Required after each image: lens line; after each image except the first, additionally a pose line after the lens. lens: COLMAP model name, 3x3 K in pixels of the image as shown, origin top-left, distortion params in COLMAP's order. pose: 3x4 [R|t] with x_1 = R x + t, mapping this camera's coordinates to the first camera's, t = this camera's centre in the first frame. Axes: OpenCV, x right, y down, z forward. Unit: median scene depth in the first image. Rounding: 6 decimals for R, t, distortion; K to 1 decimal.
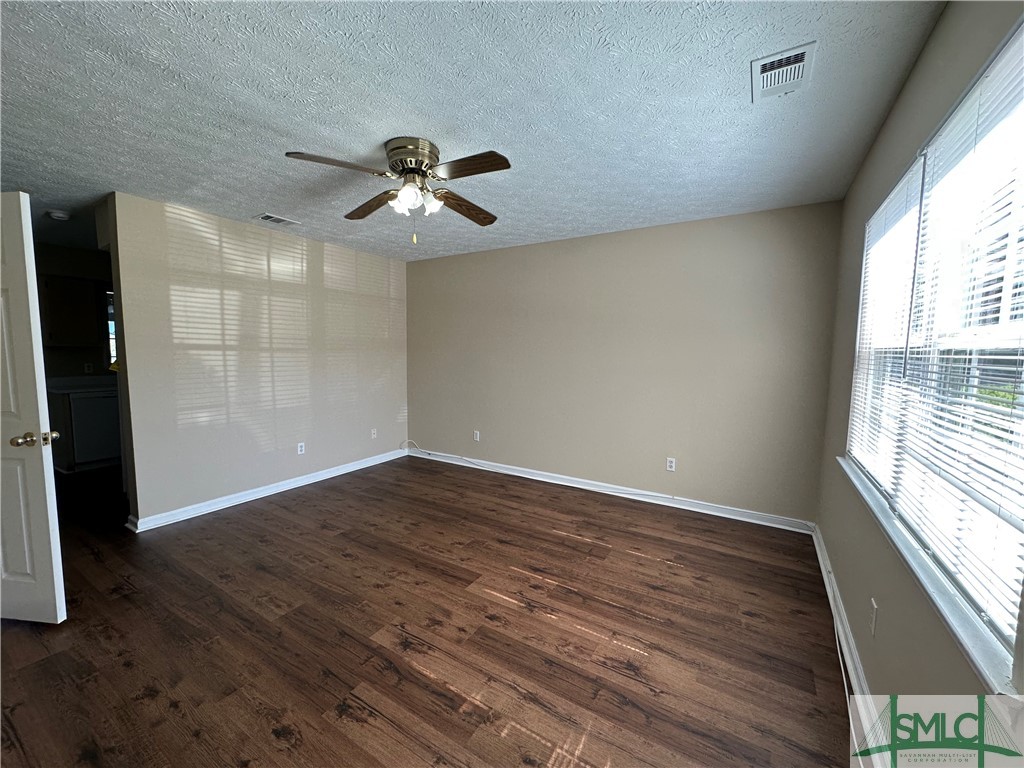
lens RADIAL K [[404.1, 0, 512.0], [0, 404.1, 384.0], [0, 0, 1]] dist [-0.006337, 0.000011]
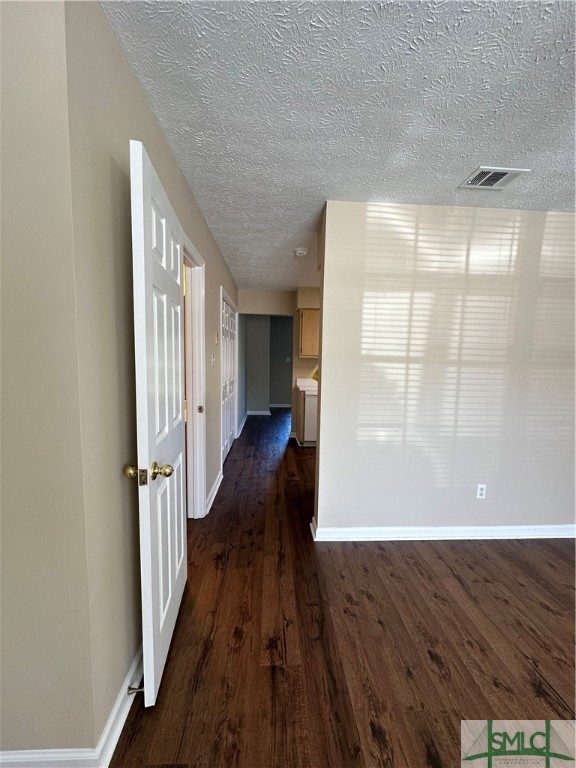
lens RADIAL K [[303.1, 0, 288.0], [0, 303.1, 384.0], [0, 0, 1]] dist [-0.006337, 0.000011]
pose [[0.563017, 0.078577, -0.822701, -0.317373], [-0.086120, 0.995628, 0.036157, -0.039547], [0.821946, 0.050494, 0.567323, 0.417450]]
